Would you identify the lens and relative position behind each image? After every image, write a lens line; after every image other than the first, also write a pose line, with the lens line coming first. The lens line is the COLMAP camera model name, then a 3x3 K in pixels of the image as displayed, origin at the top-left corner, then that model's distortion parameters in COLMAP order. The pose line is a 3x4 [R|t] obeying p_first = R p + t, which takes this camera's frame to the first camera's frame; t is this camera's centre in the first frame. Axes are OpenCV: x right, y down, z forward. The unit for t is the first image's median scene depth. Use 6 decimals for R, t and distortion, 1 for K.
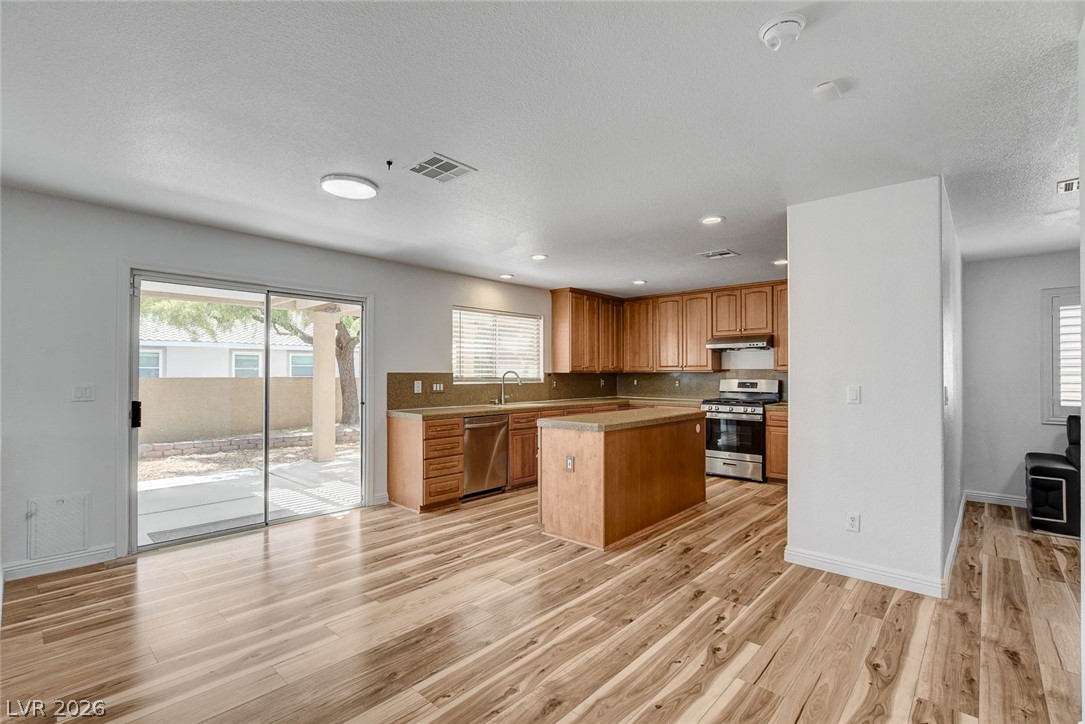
lens RADIAL K [[489.1, 0, 538.2], [0, 489.1, 372.9], [0, 0, 1]] dist [-0.022938, 0.000113]
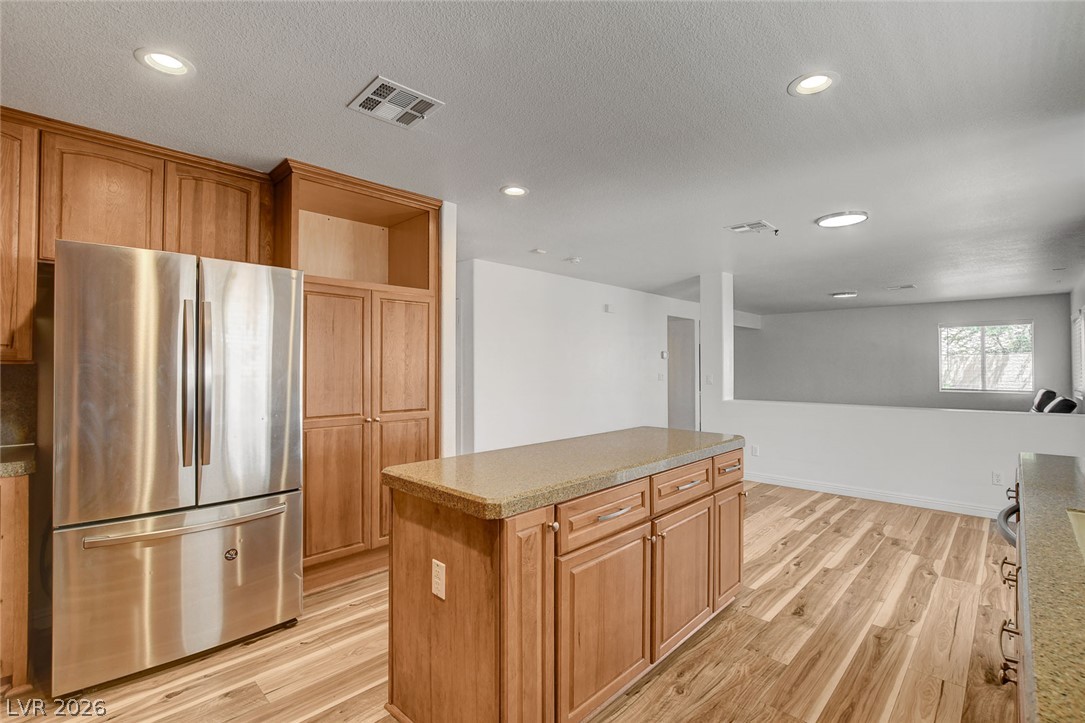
lens RADIAL K [[484.5, 0, 540.7], [0, 484.5, 365.2], [0, 0, 1]] dist [-0.026224, 0.006298]
pose [[-0.999390, 0.001055, 0.034921, 0.267191], [0.000570, 0.999903, -0.013900, 0.003977], [-0.034932, -0.013872, -0.999293, 1.746228]]
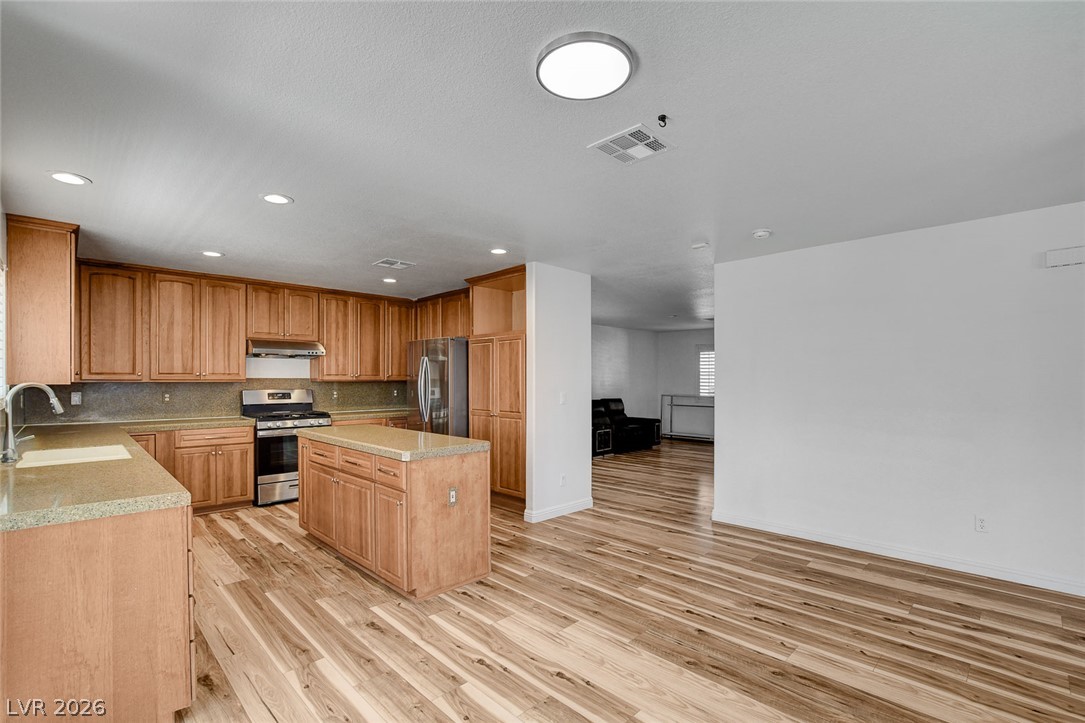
lens RADIAL K [[493.3, 0, 544.4], [0, 493.3, 386.8], [0, 0, 1]] dist [-0.021077, 0.005640]
pose [[0.043926, -0.016901, 0.998892, -0.749675], [-0.003634, 0.999848, 0.017077, -0.015324], [-0.999028, -0.004380, 0.043858, 0.790914]]
